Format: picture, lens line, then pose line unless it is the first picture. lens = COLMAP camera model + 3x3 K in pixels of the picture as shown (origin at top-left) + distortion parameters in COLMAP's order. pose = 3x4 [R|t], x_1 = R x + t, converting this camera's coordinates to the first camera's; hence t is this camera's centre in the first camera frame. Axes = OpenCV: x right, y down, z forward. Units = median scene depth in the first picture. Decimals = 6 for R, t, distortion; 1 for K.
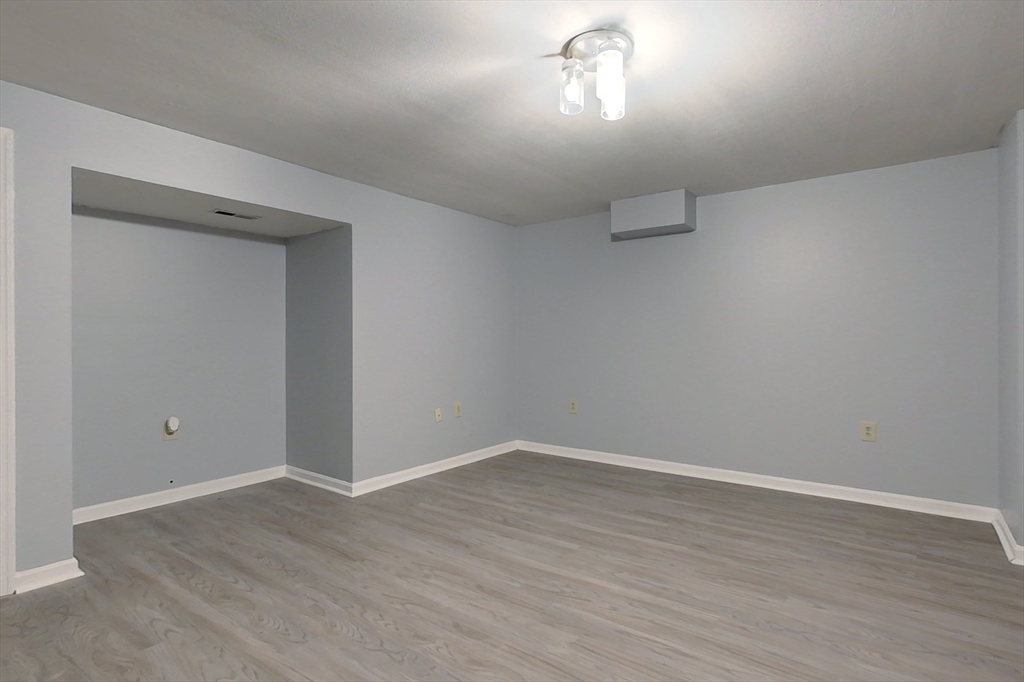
lens RADIAL K [[520.9, 0, 513.4], [0, 520.9, 337.6], [0, 0, 1]] dist [-0.002242, -0.000522]
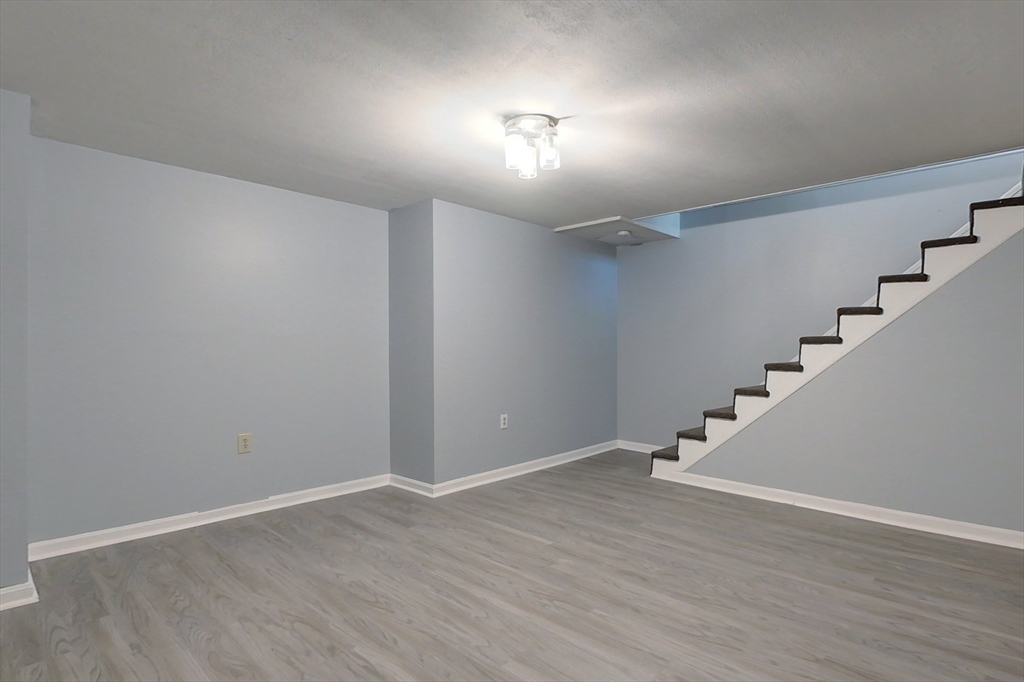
lens RADIAL K [[520.9, 0, 510.1], [0, 520.9, 344.2], [0, 0, 1]] dist [-0.002242, -0.000522]
pose [[-0.990813, 0.003341, 0.135200, 0.031027], [0.003110, 0.999993, -0.001920, -0.004619], [-0.135205, -0.001482, -0.990816, 1.800217]]
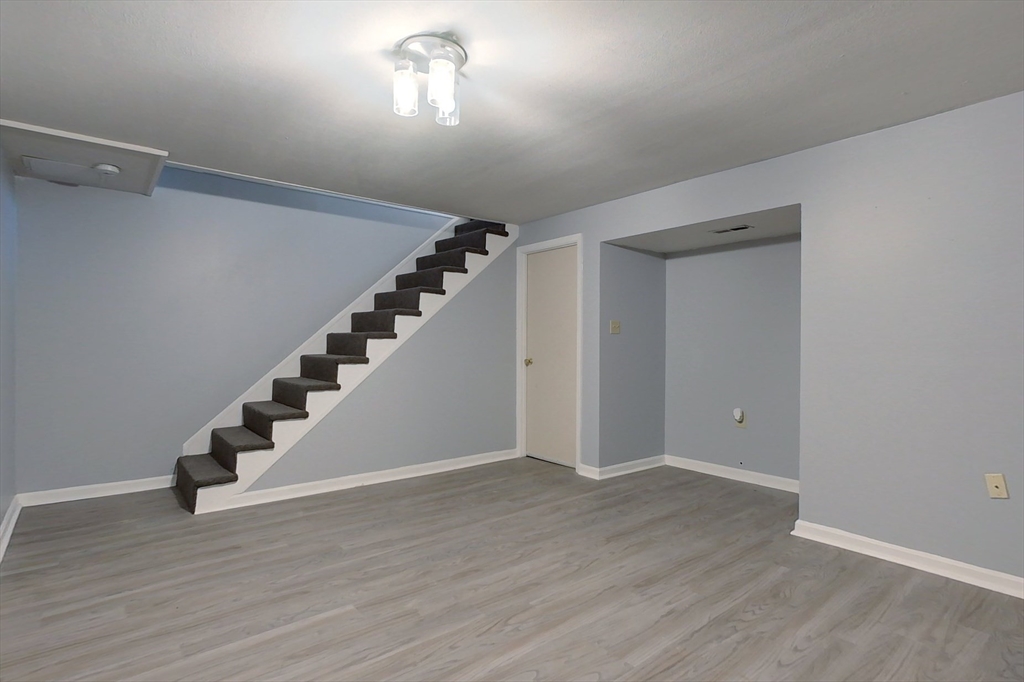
lens RADIAL K [[520.9, 0, 513.8], [0, 520.9, 341.4], [0, 0, 1]] dist [-0.002242, -0.000522]
pose [[-0.253798, 0.001984, -0.967255, 0.859475], [-0.002877, 0.999992, 0.002805, -0.002549], [0.967253, 0.003495, -0.253790, 1.110454]]
